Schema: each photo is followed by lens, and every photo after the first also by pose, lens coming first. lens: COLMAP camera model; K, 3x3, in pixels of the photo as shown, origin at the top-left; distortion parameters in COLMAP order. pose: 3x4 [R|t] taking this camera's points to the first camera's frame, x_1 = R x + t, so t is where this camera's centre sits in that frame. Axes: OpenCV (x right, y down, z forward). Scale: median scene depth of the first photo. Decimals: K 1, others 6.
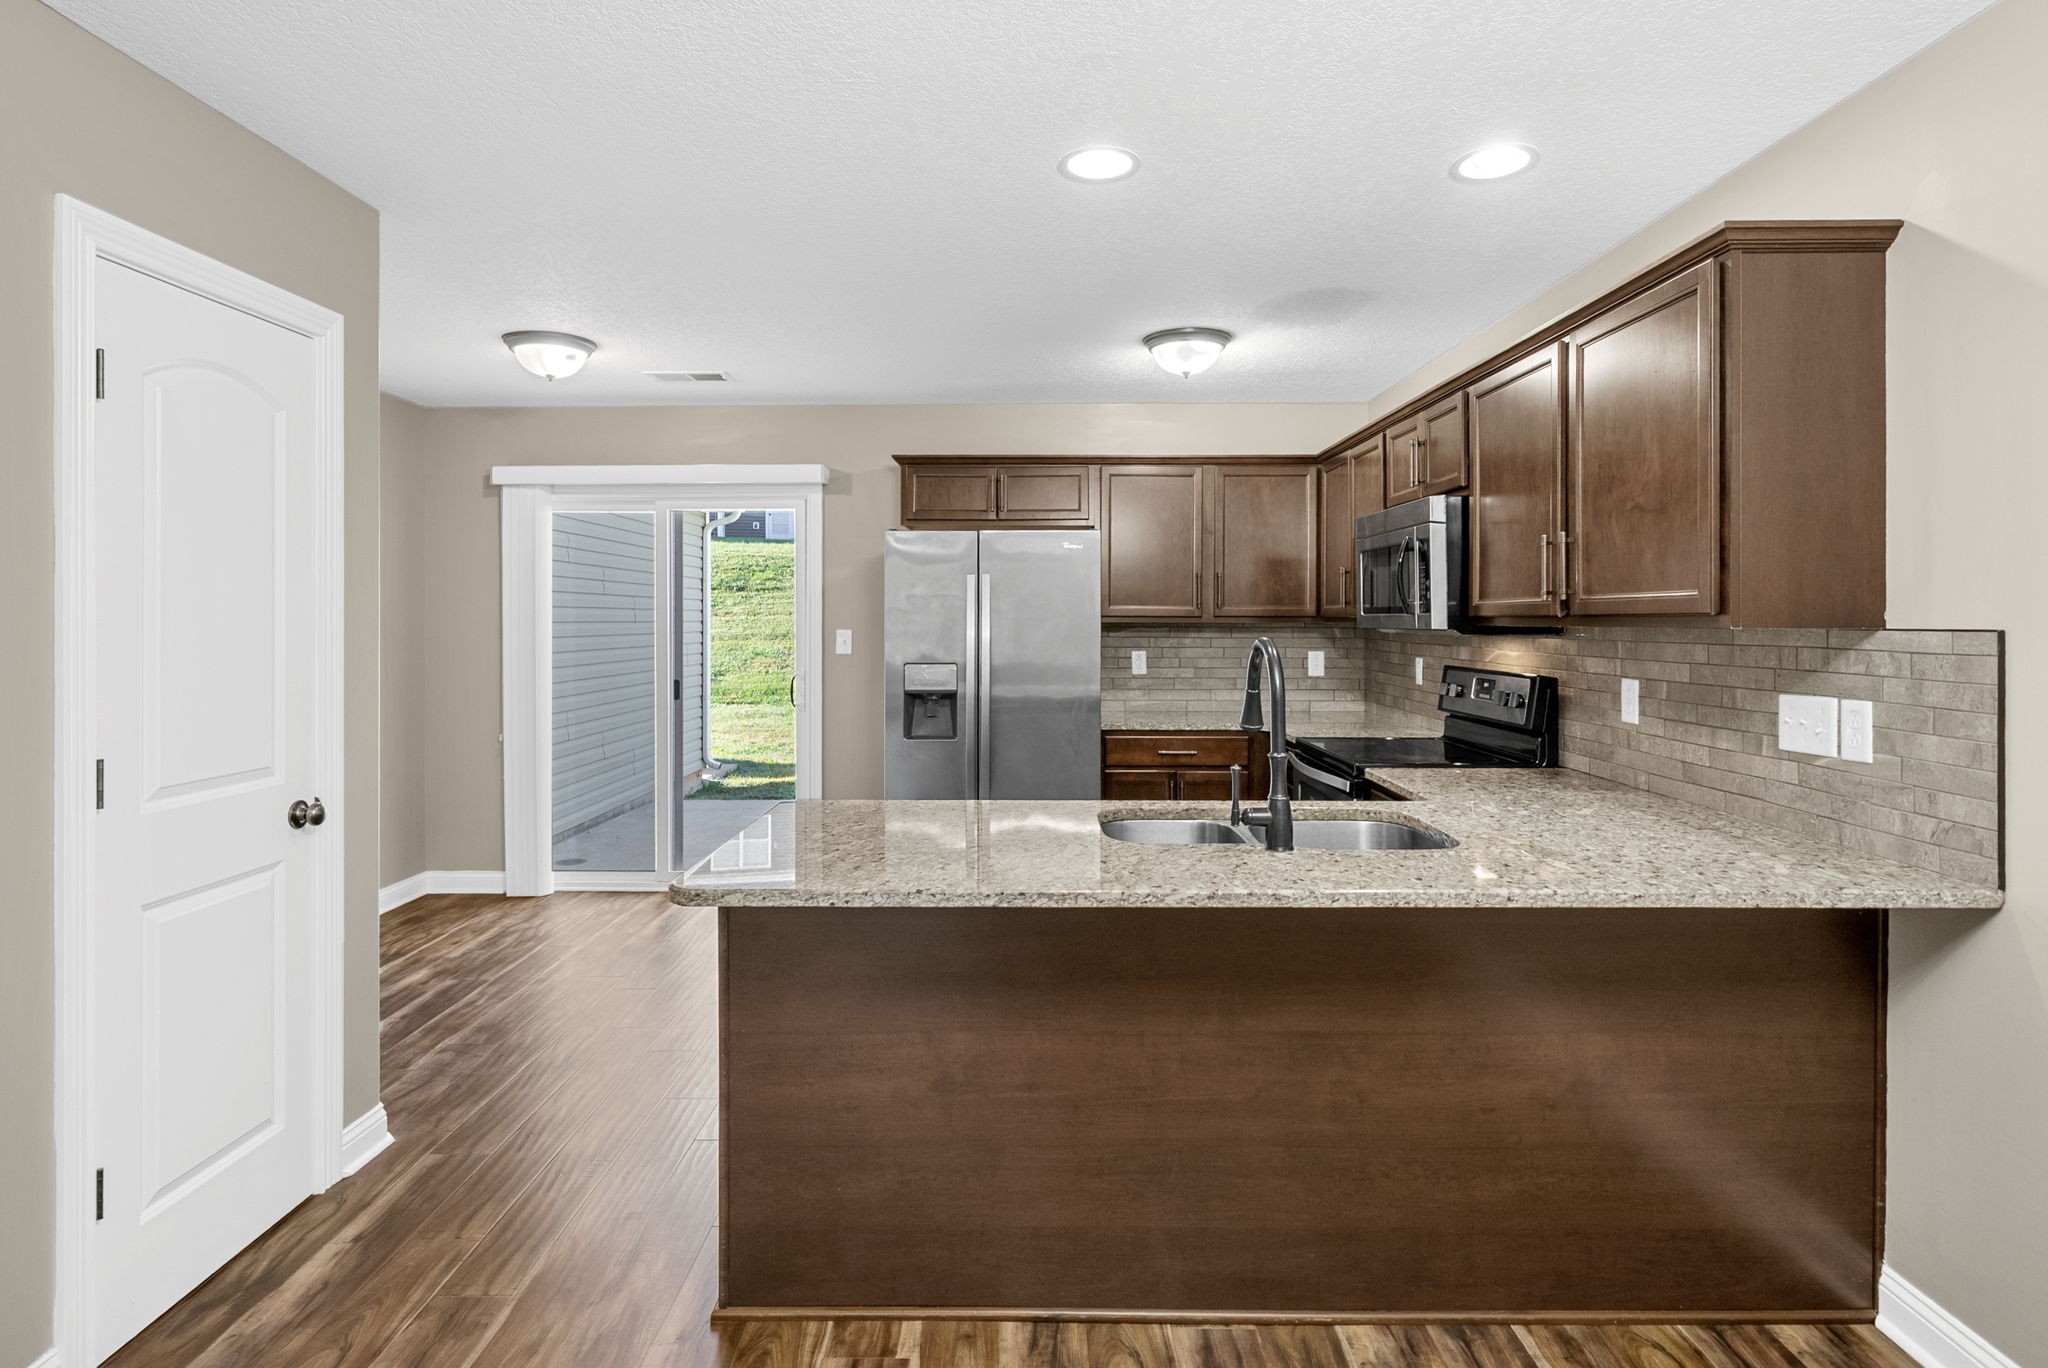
lens RADIAL K [[1061.4, 0, 1014.7], [0, 1061.4, 612.7], [0, 0, 1]] dist [0.000557, -0.000183]
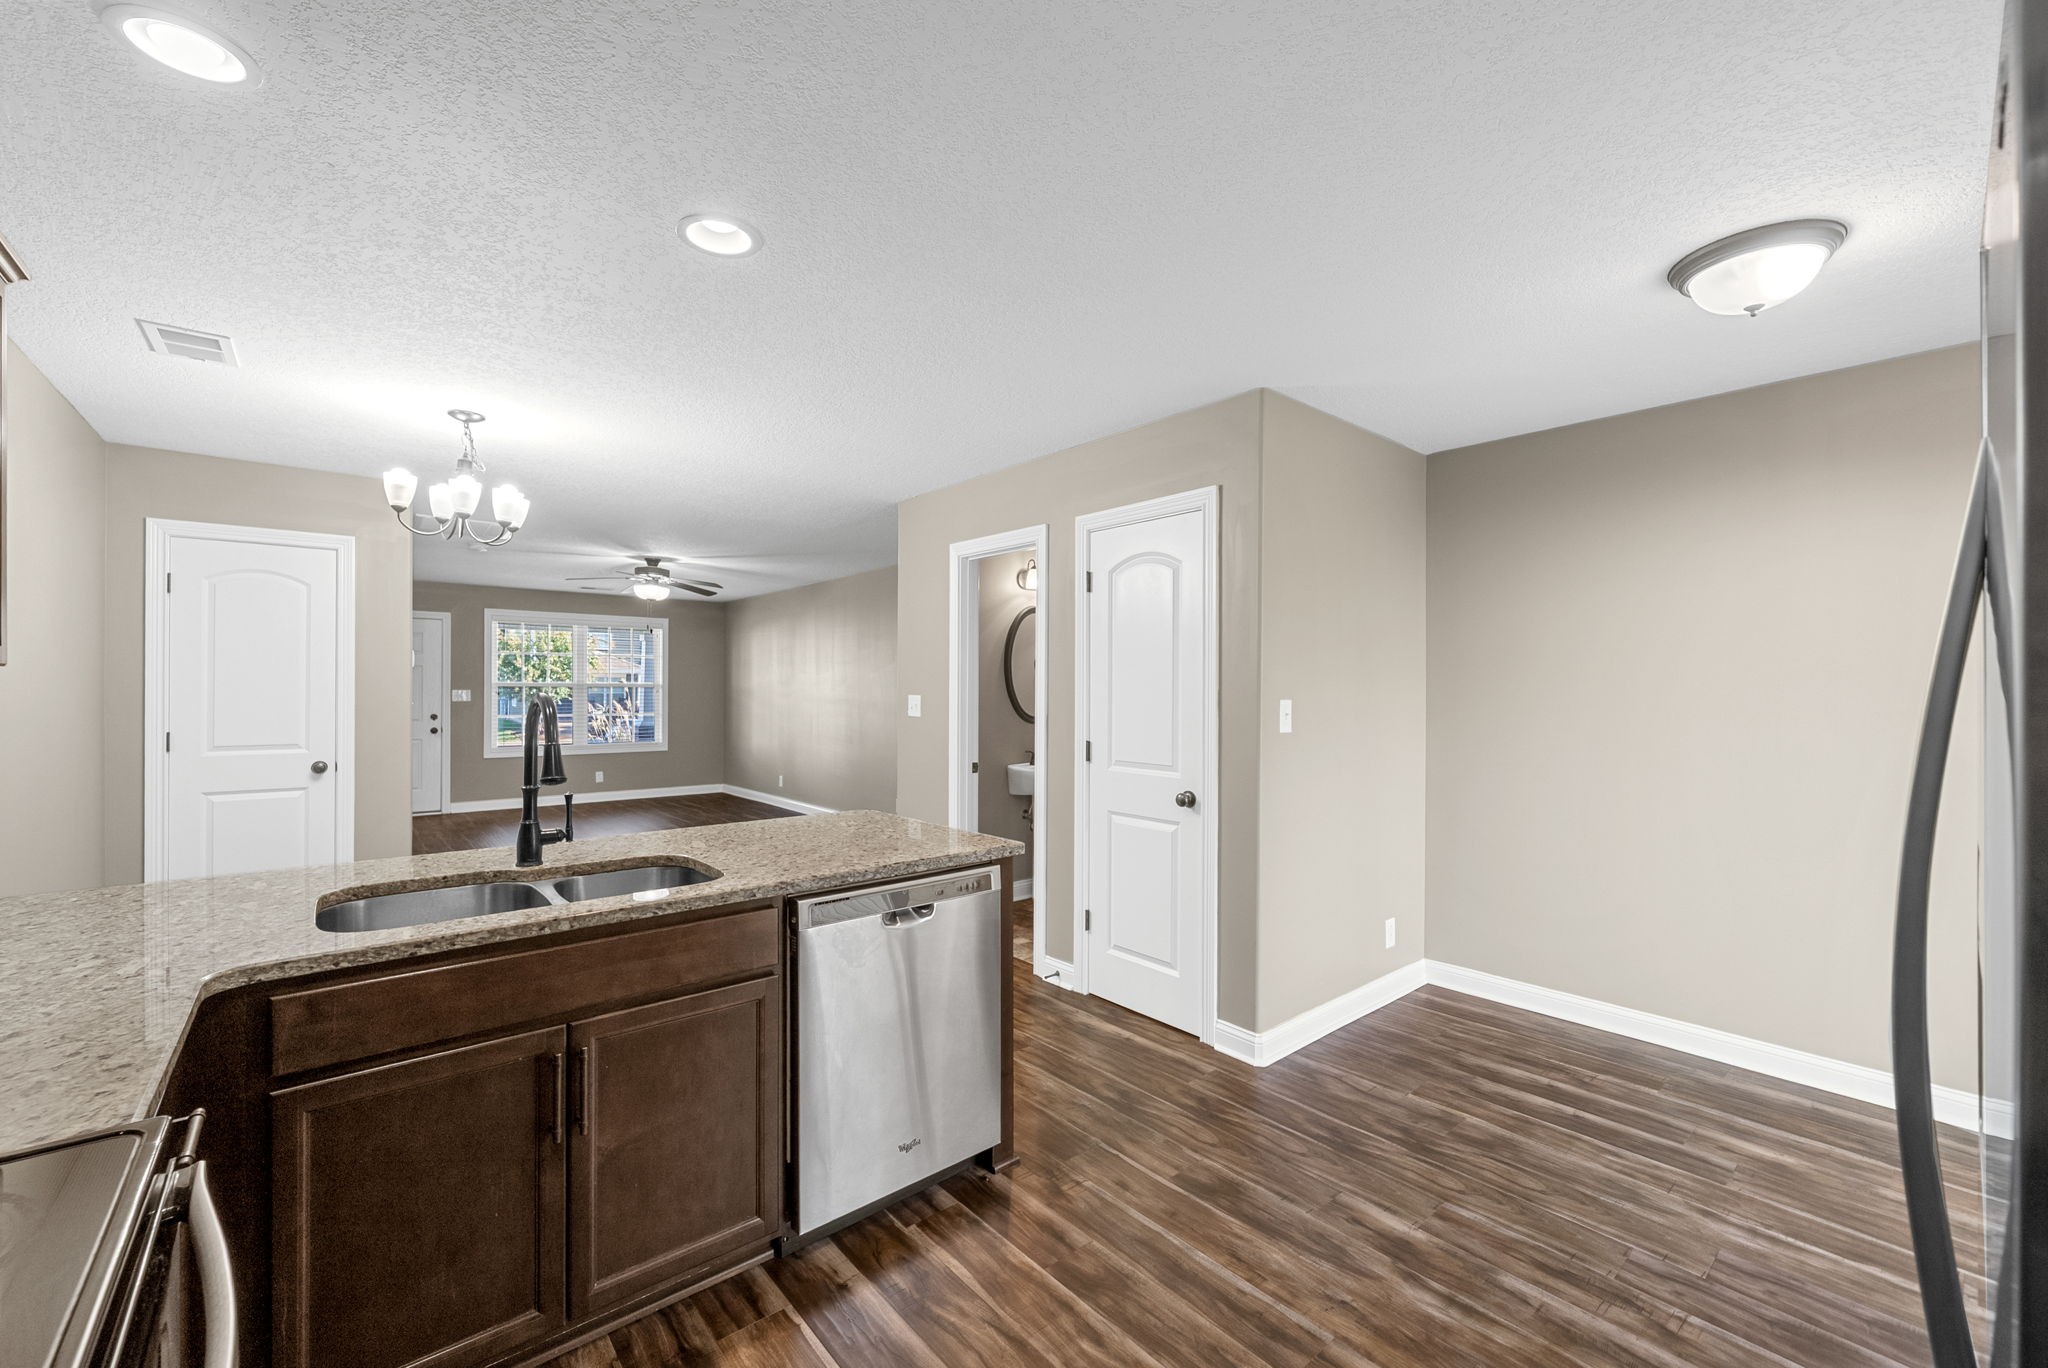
lens RADIAL K [[833.4, 0, 1016.2], [0, 833.4, 684.2], [0, 0, 1]] dist [-0.001807, -0.000310]
pose [[-0.756126, -0.006278, -0.654396, 0.410153], [-0.001521, 0.999968, -0.007836, 0.019571], [0.654425, -0.004930, -0.756111, 1.892725]]
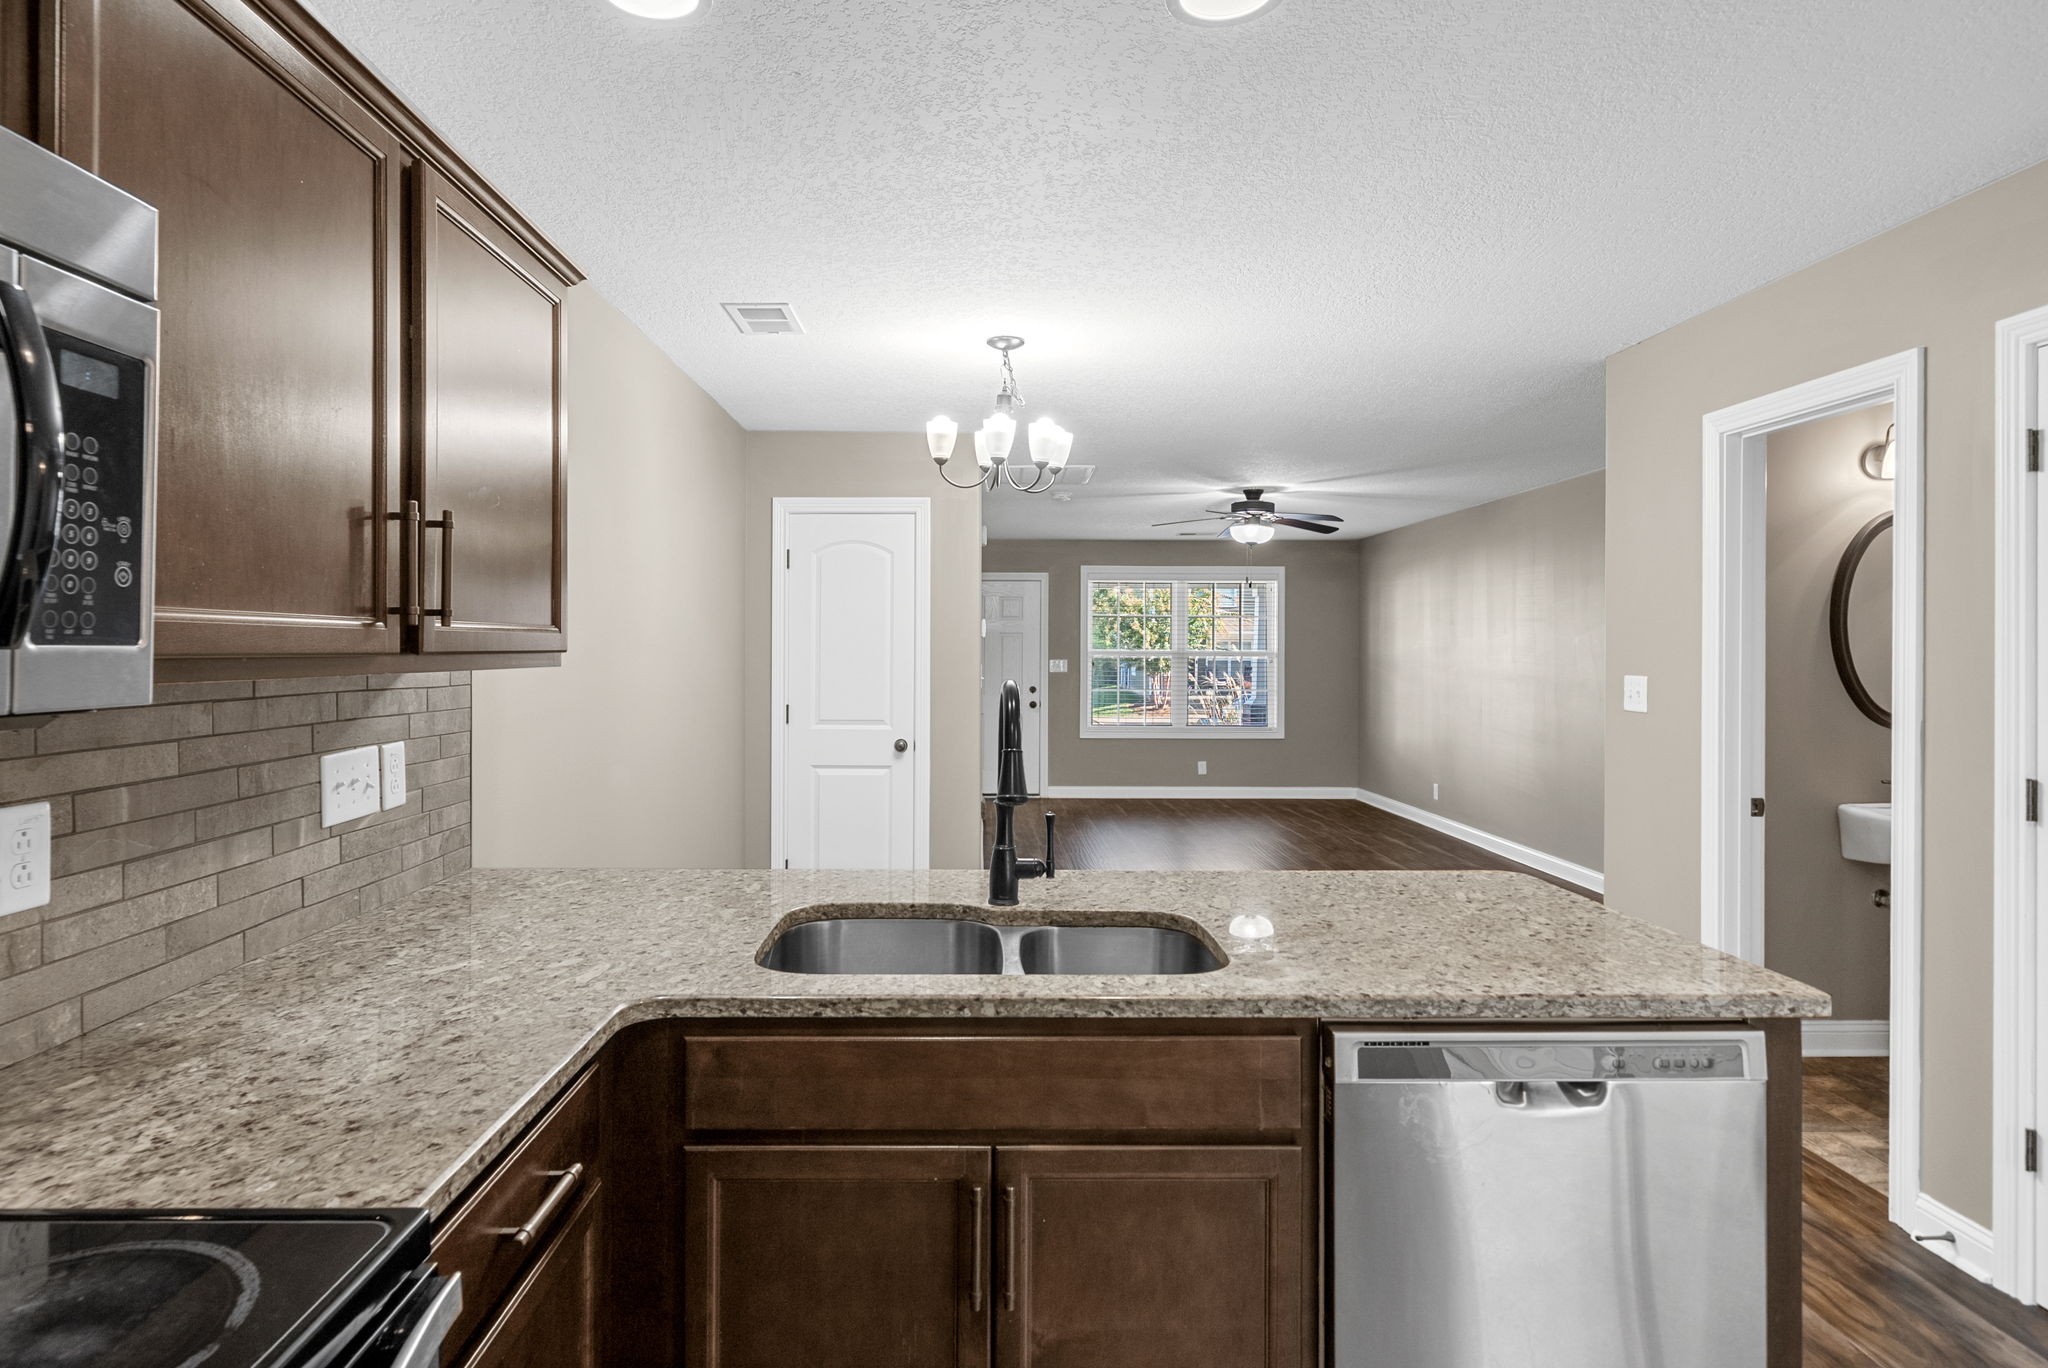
lens RADIAL K [[1092.0, 0, 974.3], [0, 1092.0, 649.3], [0, 0, 1]] dist [0.000905, 0.000723]
pose [[-0.999918, -0.002389, -0.012564, 0.258305], [-0.002334, 0.999988, -0.004408, 0.002001], [0.012575, -0.004378, -0.999911, 1.780358]]
